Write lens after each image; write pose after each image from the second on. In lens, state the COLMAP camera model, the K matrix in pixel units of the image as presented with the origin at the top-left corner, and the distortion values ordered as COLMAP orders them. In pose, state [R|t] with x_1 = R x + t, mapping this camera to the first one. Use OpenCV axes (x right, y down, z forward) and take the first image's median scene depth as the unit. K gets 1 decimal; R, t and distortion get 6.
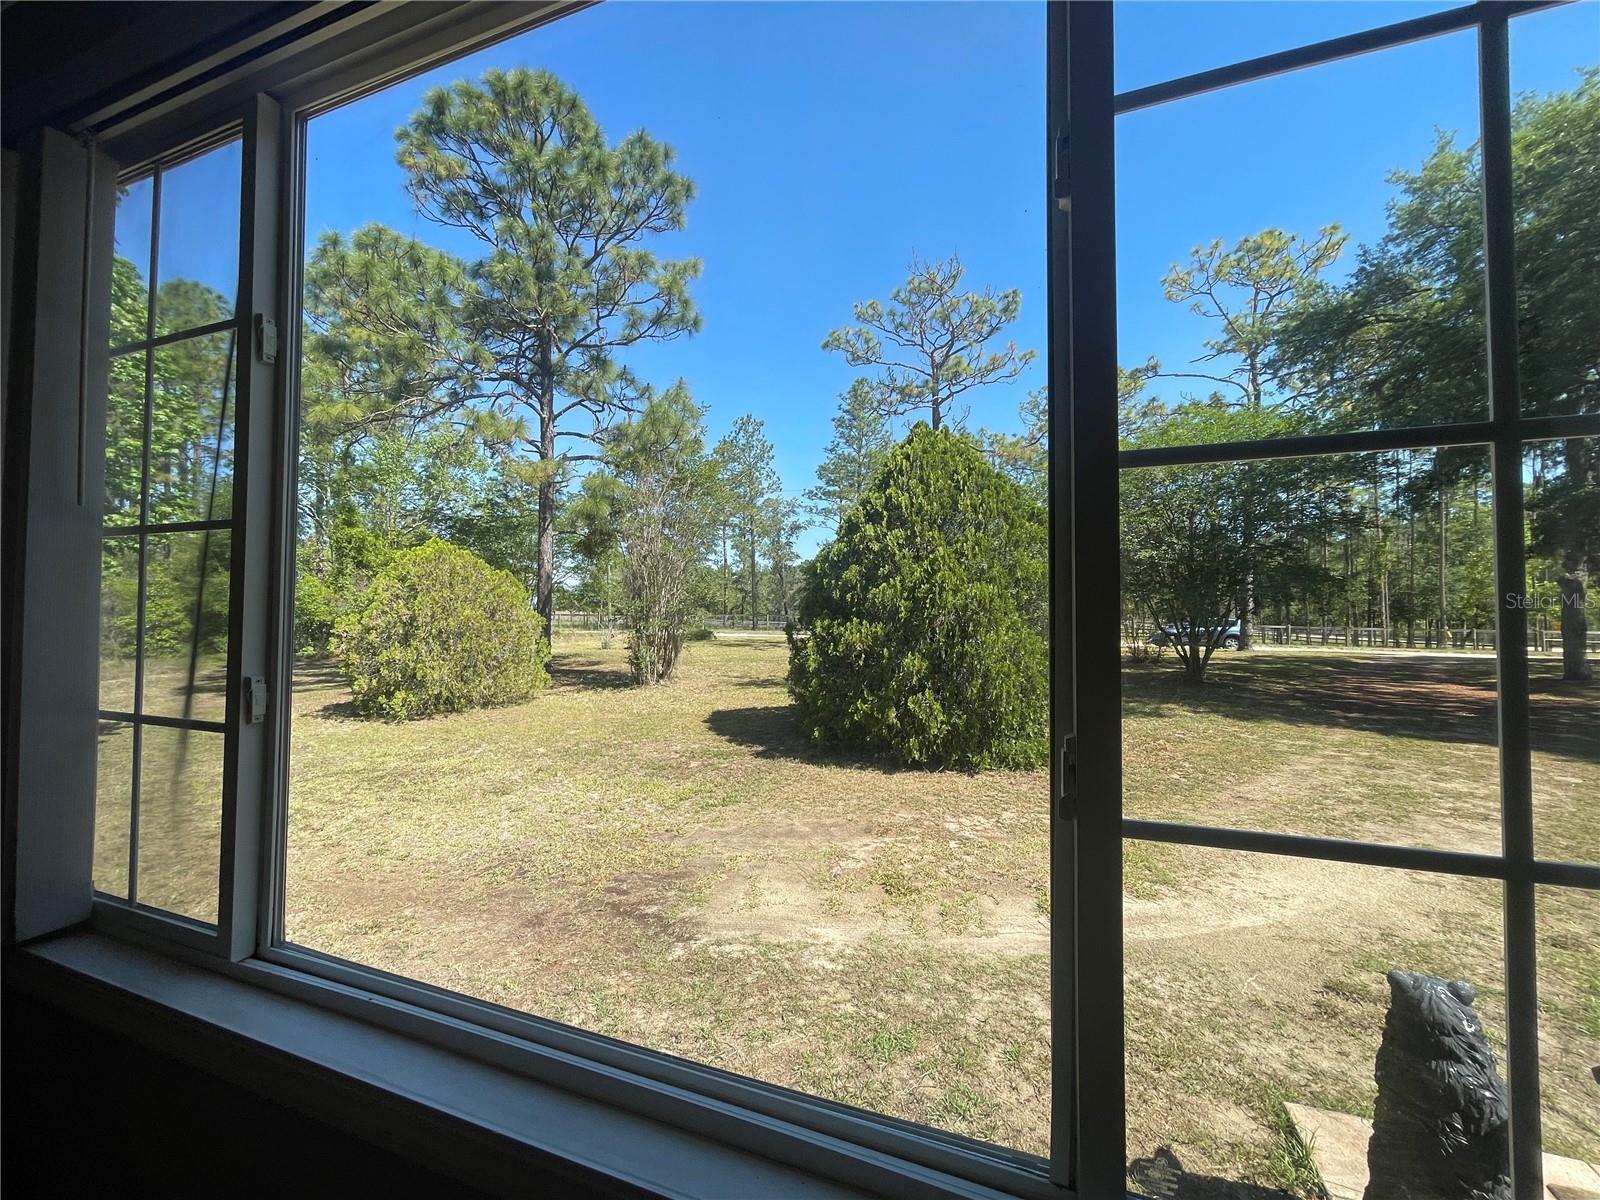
lens RADIAL K [[640.7, 0, 783.8], [0, 640.7, 600.0], [0, 0, 1]] dist [-0.001080, -0.000123]
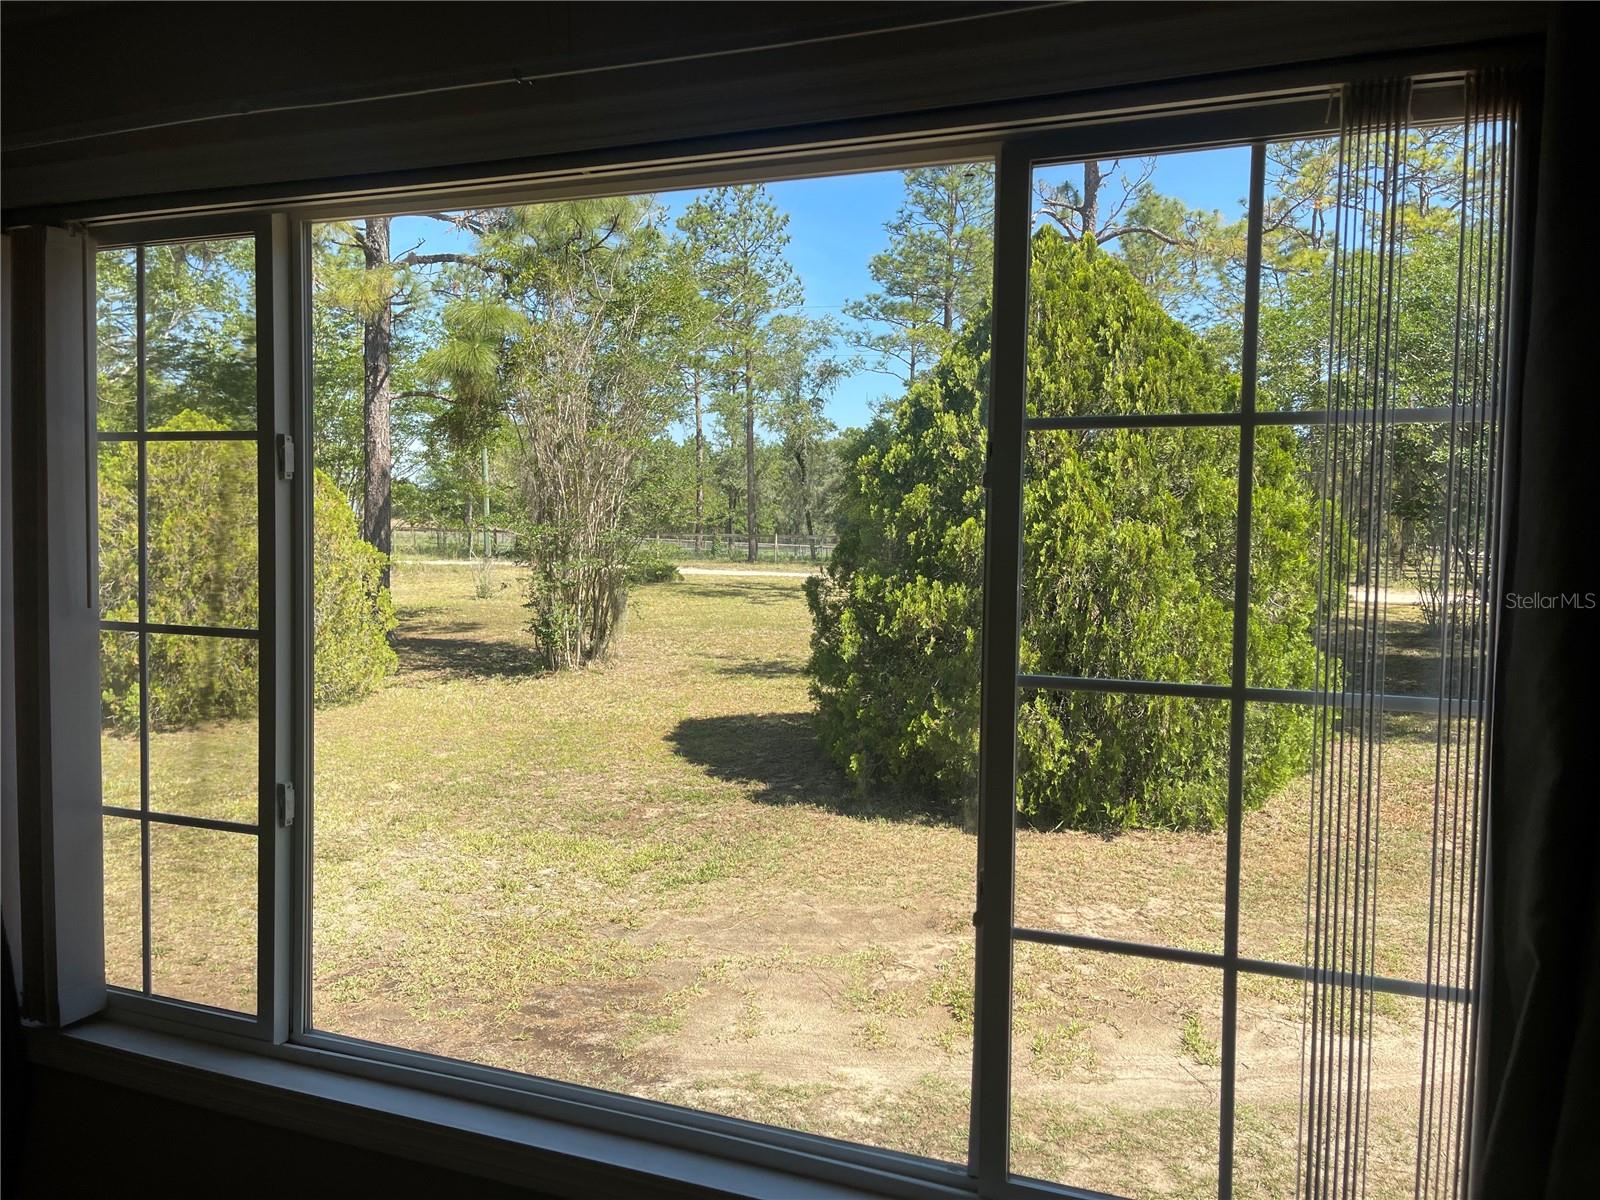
lens RADIAL K [[1176.3, 0, 800.0], [0, 1176.3, 600.0], [0, 0, 1]] dist [0.032234, 0.003360]
pose [[0.999936, 0.010450, -0.004377, 0.002596], [-0.010066, 0.996732, 0.080145, -0.037617], [0.005200, -0.080096, 0.996774, -0.099816]]
